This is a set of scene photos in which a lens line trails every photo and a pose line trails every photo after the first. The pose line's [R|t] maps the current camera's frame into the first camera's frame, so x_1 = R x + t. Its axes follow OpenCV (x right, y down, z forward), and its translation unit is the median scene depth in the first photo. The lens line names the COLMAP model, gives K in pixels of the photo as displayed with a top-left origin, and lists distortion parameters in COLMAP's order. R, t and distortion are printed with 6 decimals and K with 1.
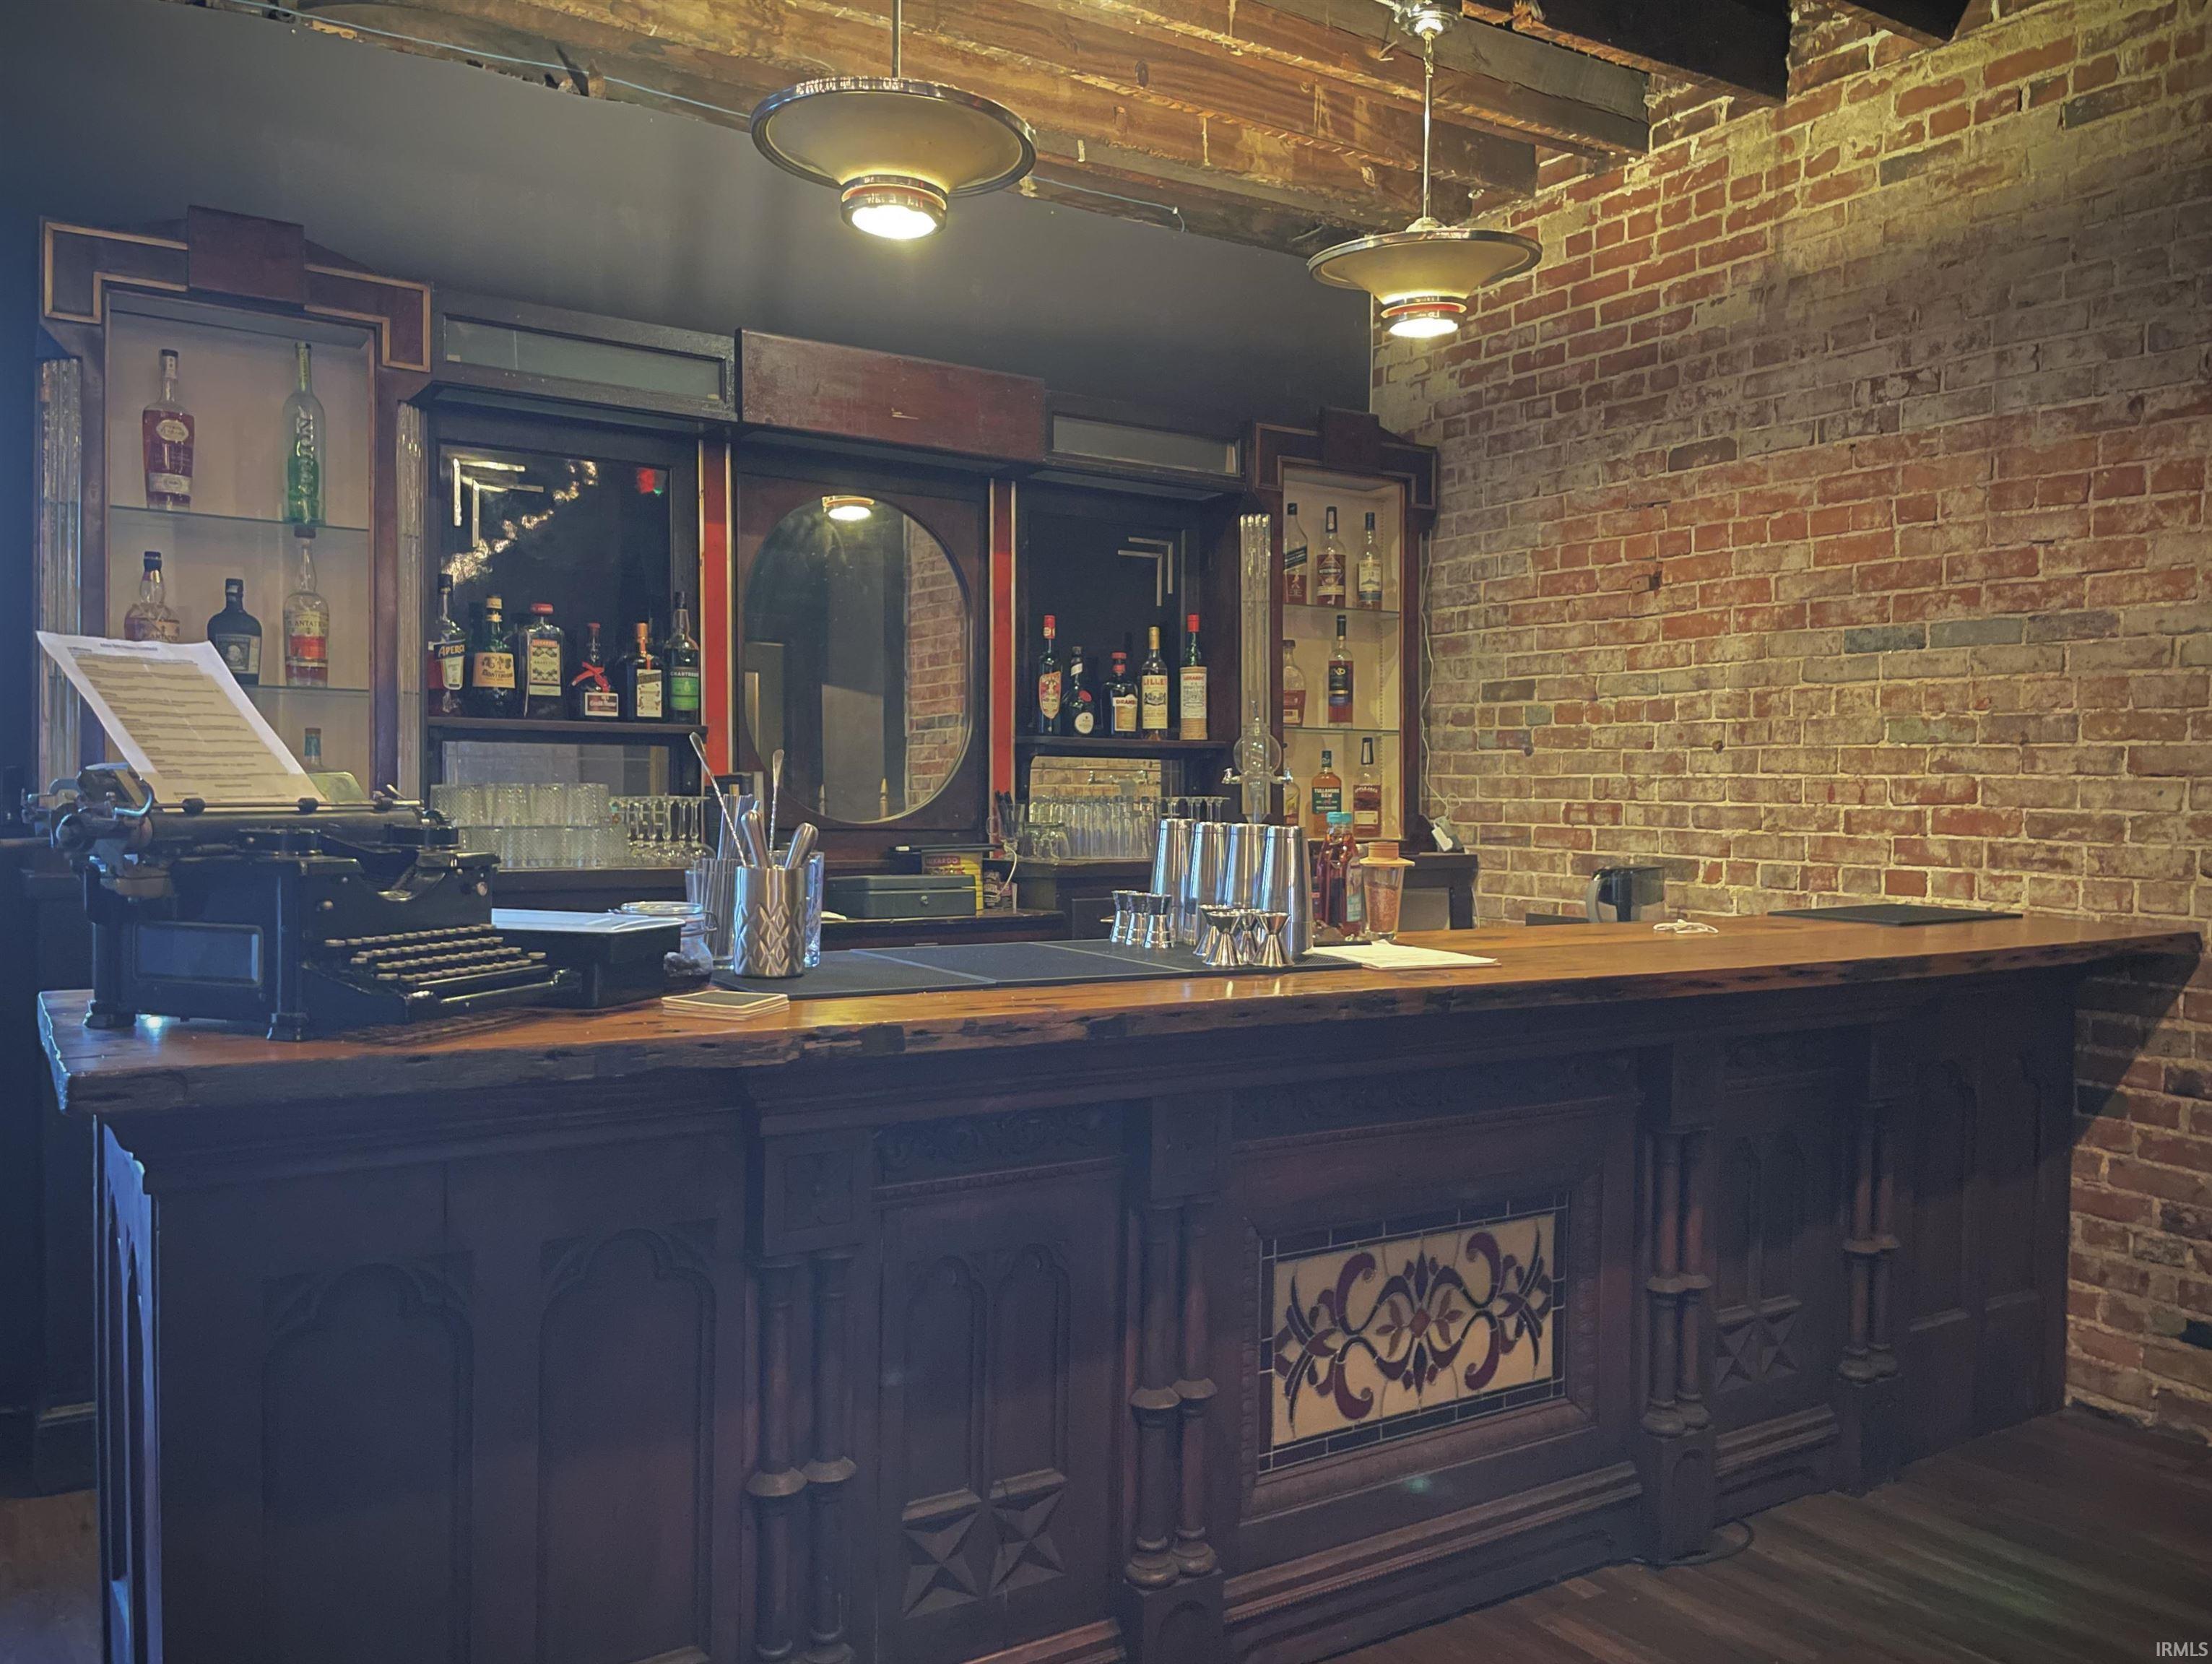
lens RADIAL K [[1746.1, 0, 1131.2], [0, 1746.1, 855.1], [0, 0, 1]] dist [0.064944, -0.083533]
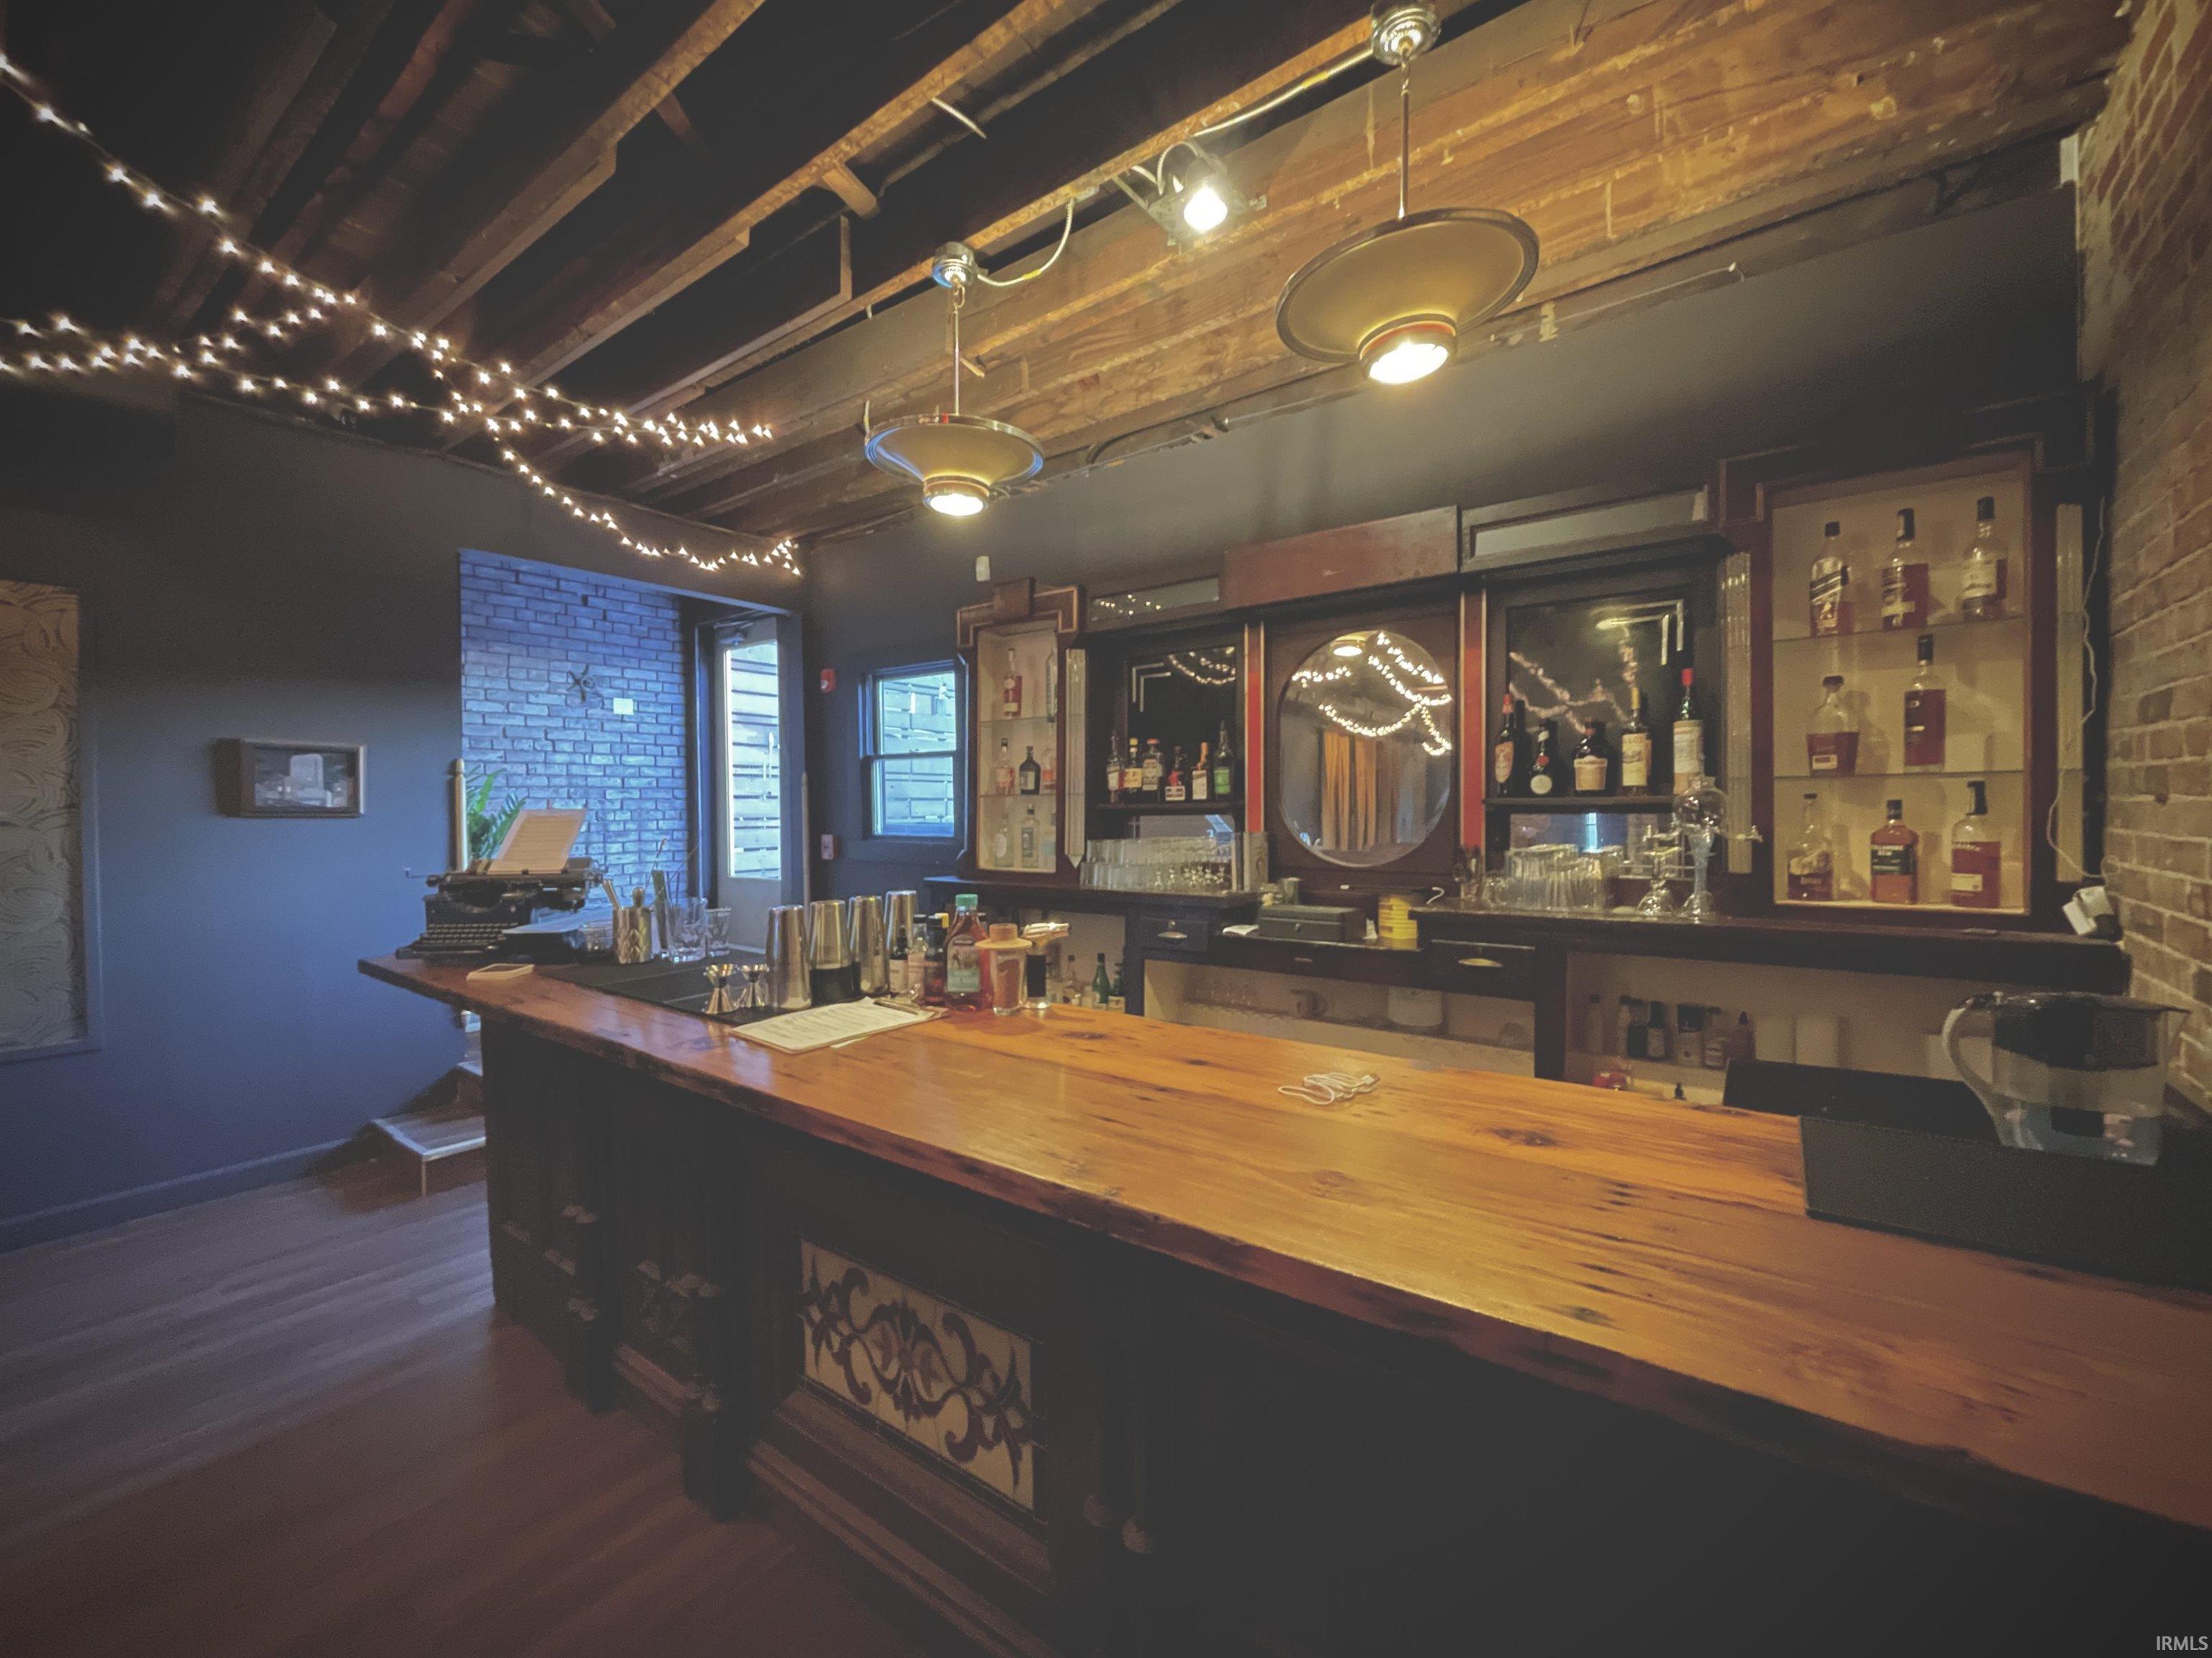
lens RADIAL K [[927.8, 0, 1110.7], [0, 927.8, 831.2], [0, 0, 1]] dist [-0.006765, 0.003251]
pose [[0.323254, 0.010999, -0.946248, 0.538565], [-0.015275, 0.999863, 0.006404, -0.054763], [0.946189, 0.012384, 0.323378, 0.655016]]
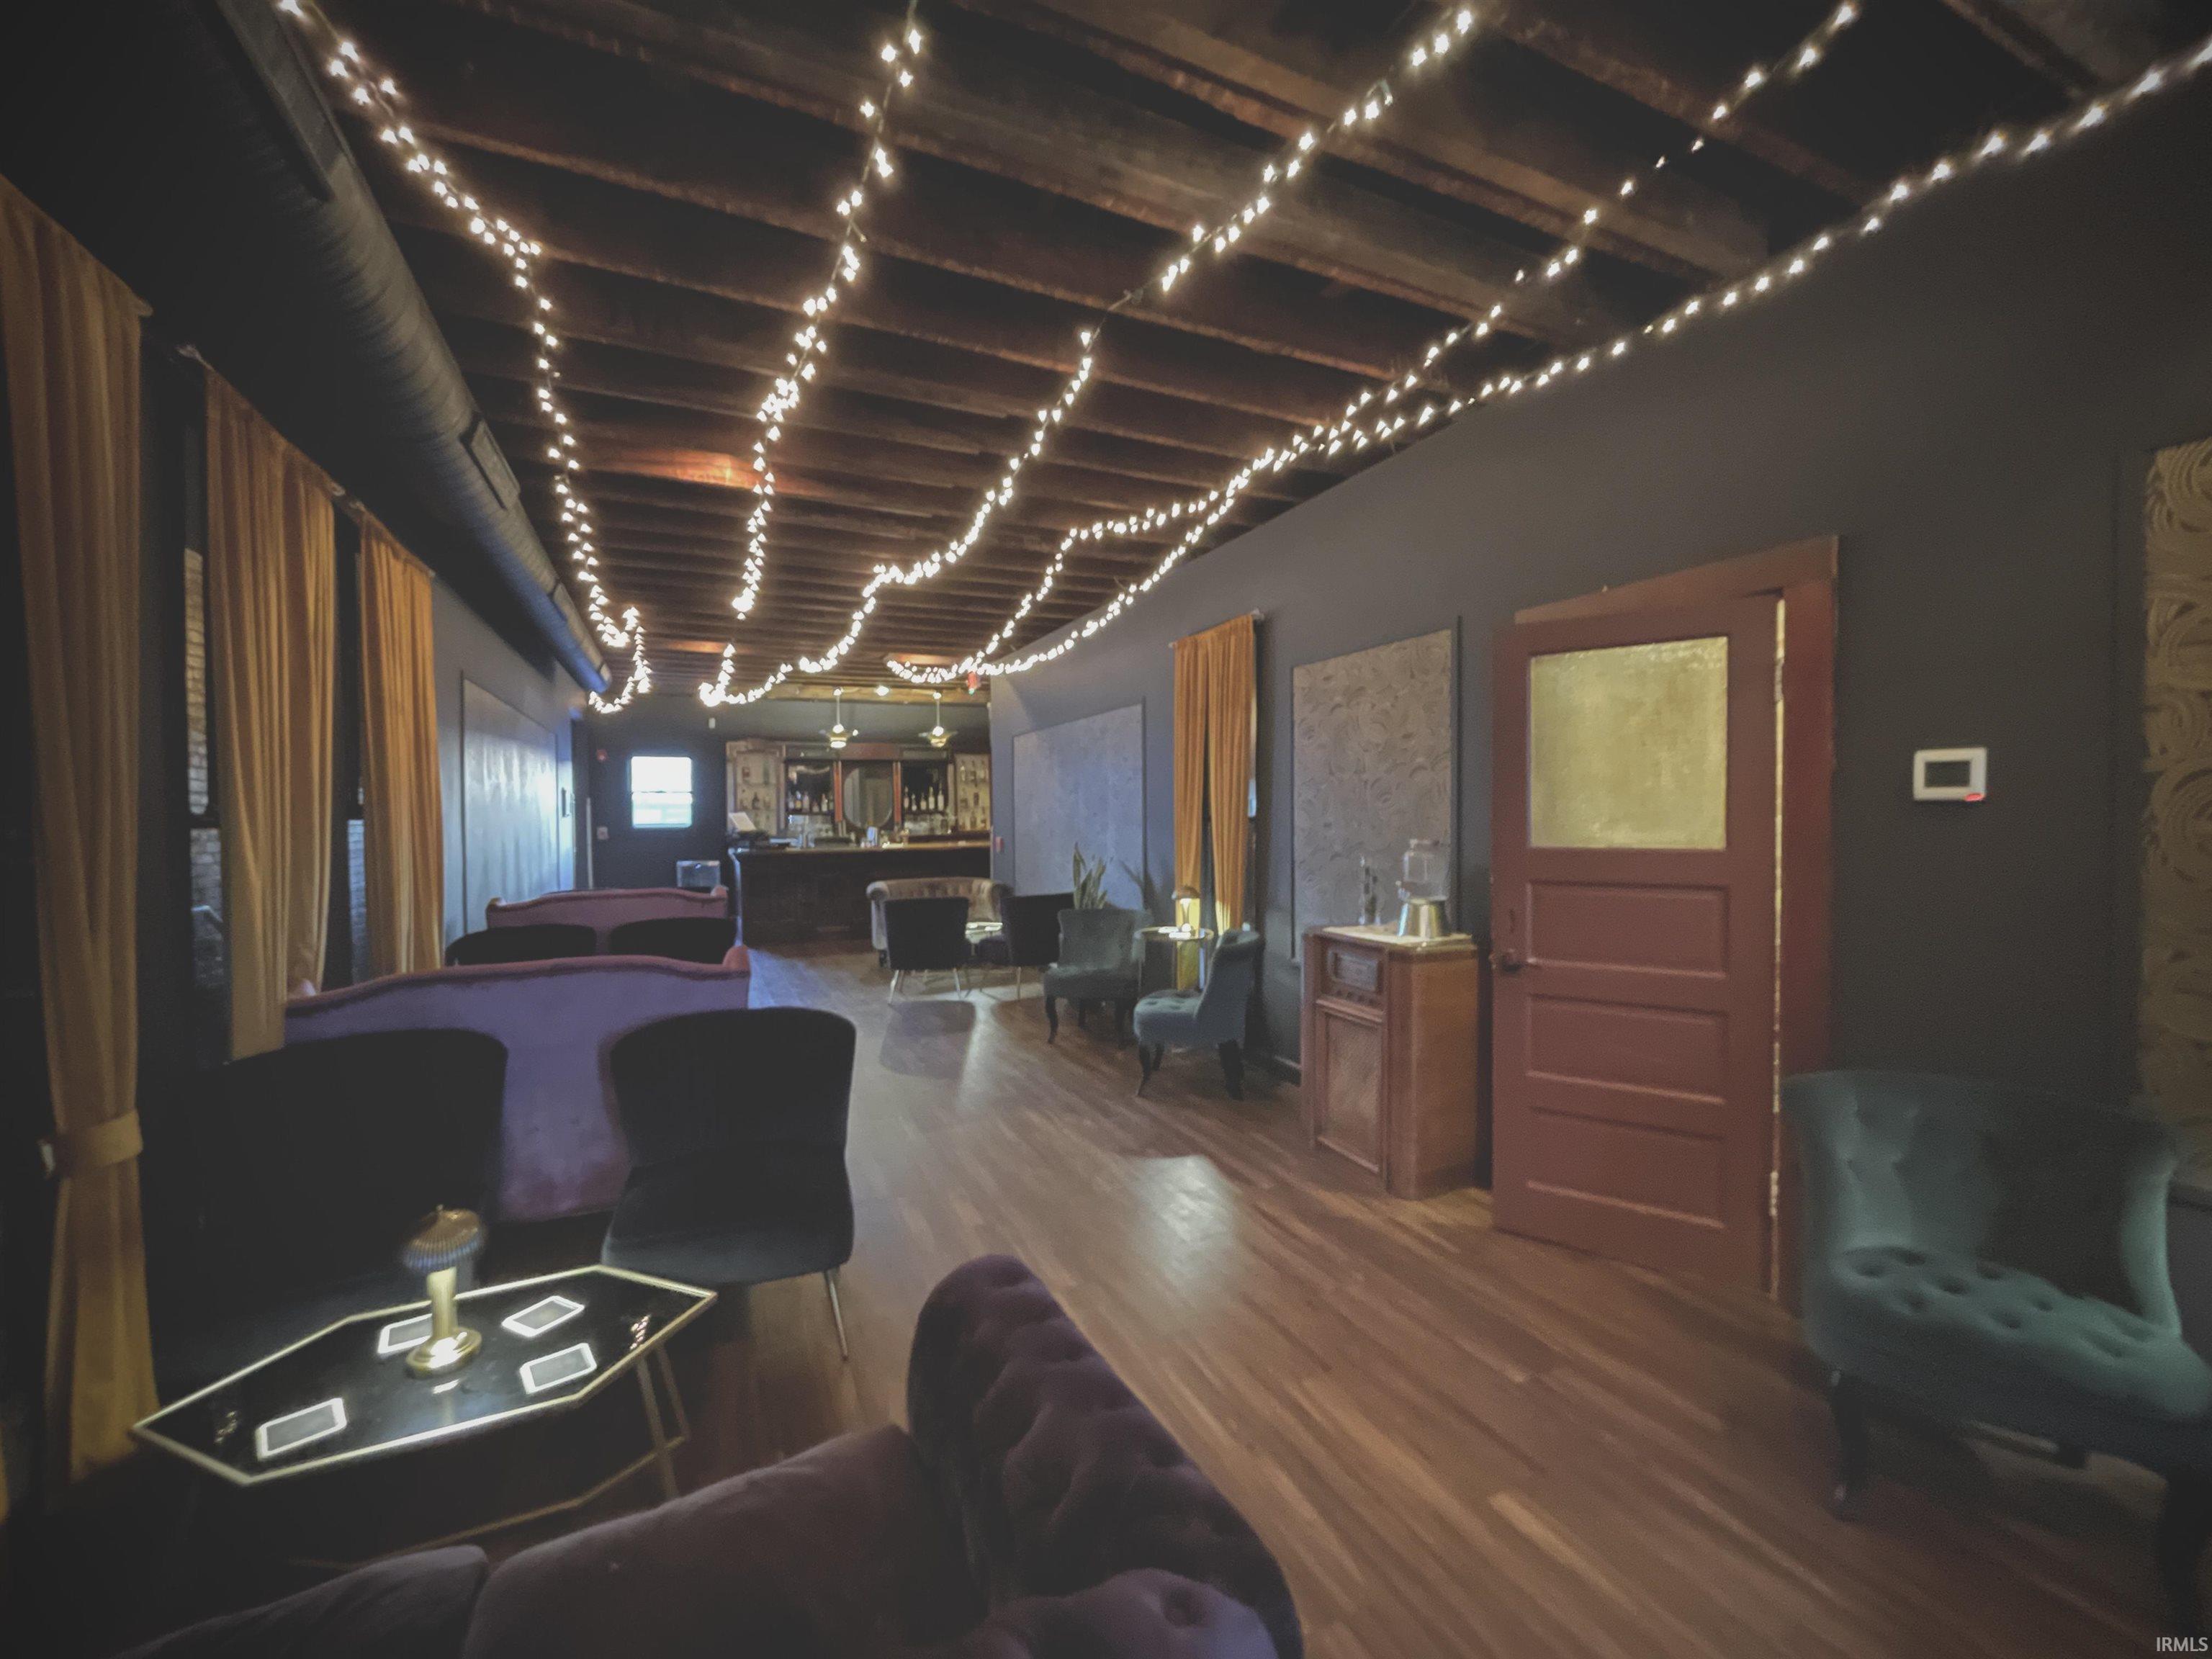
lens RADIAL K [[927.9, 0, 1114.1], [0, 927.9, 847.1], [0, 0, 1]] dist [-0.006765, 0.003251]
pose [[0.987563, -0.015270, -0.156479, 1.144755], [0.016540, 0.999840, 0.006819, 0.033382], [0.156350, -0.009322, 0.987658, -1.864119]]
